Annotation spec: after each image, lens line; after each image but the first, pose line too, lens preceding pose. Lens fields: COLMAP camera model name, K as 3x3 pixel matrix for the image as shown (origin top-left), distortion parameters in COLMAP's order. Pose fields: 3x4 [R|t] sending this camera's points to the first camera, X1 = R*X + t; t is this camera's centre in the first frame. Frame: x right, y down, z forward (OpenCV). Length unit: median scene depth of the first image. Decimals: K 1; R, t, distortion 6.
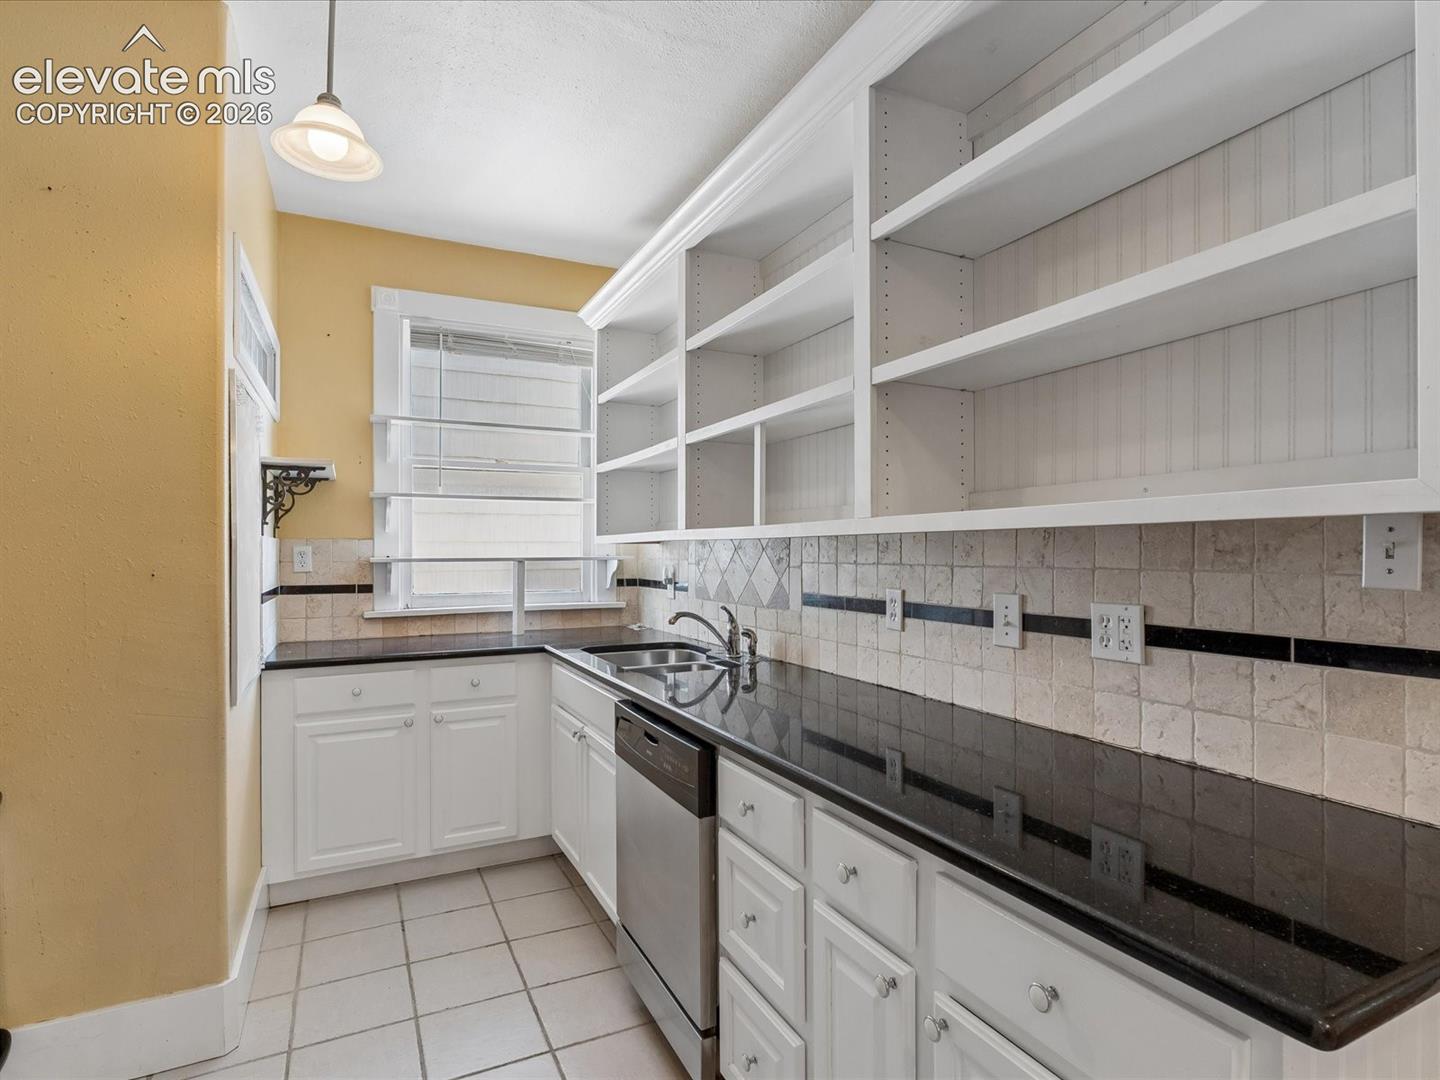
lens RADIAL K [[751.7, 0, 729.1], [0, 751.7, 549.8], [0, 0, 1]] dist [-0.007929, -0.000363]
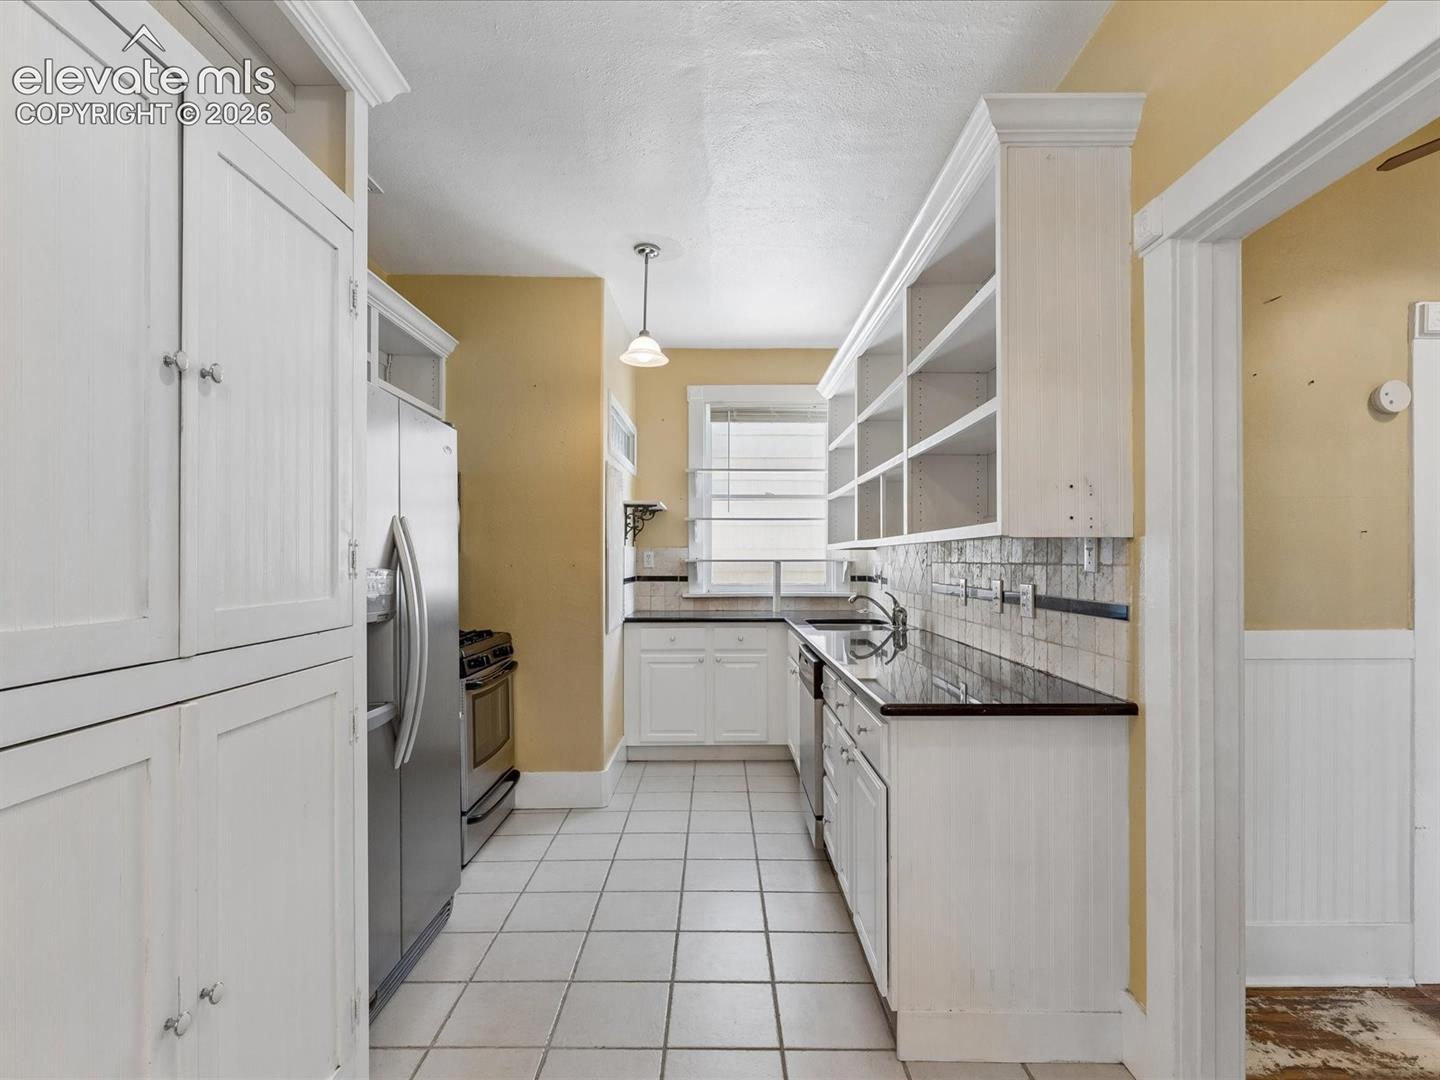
lens RADIAL K [[751.7, 0, 710.1], [0, 751.7, 547.9], [0, 0, 1]] dist [-0.007929, -0.000363]
pose [[0.888748, -0.002364, -0.458390, 0.327661], [-0.002593, 0.999945, -0.010184, 0.003879], [0.458389, 0.010240, 0.888693, -0.427898]]
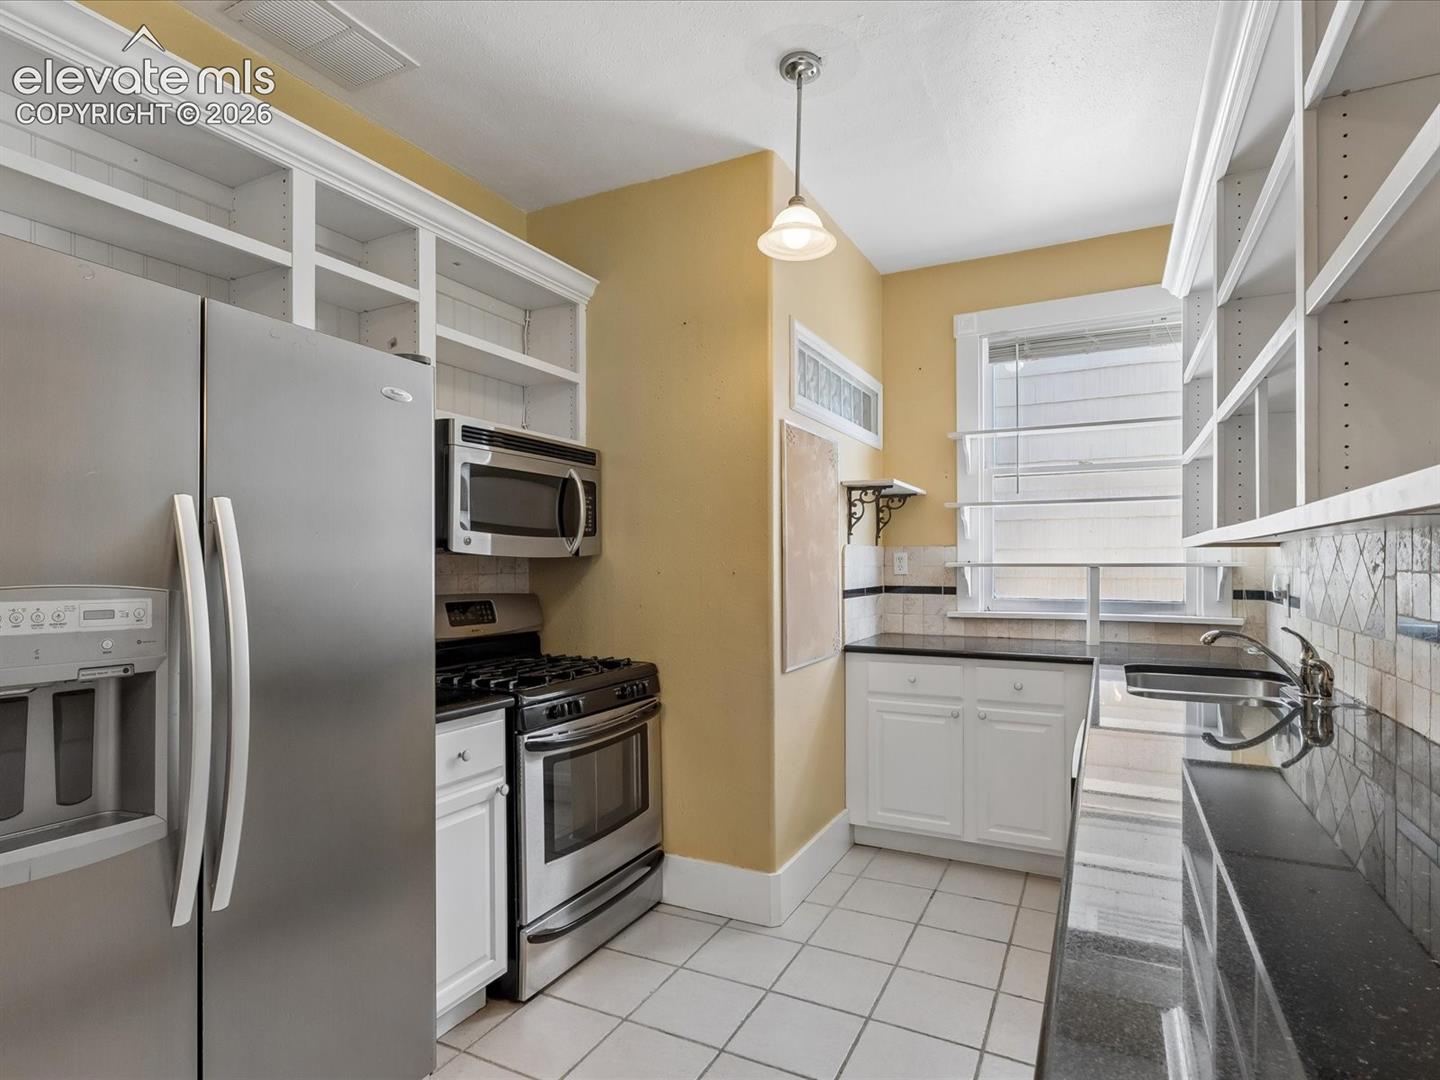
lens RADIAL K [[751.7, 0, 714.6], [0, 751.7, 560.8], [0, 0, 1]] dist [-0.007929, -0.000363]
pose [[0.584456, 0.002444, -0.811421, 0.244223], [0.001505, 0.999990, 0.004096, 0.003186], [0.811424, -0.003615, 0.584447, 0.079830]]
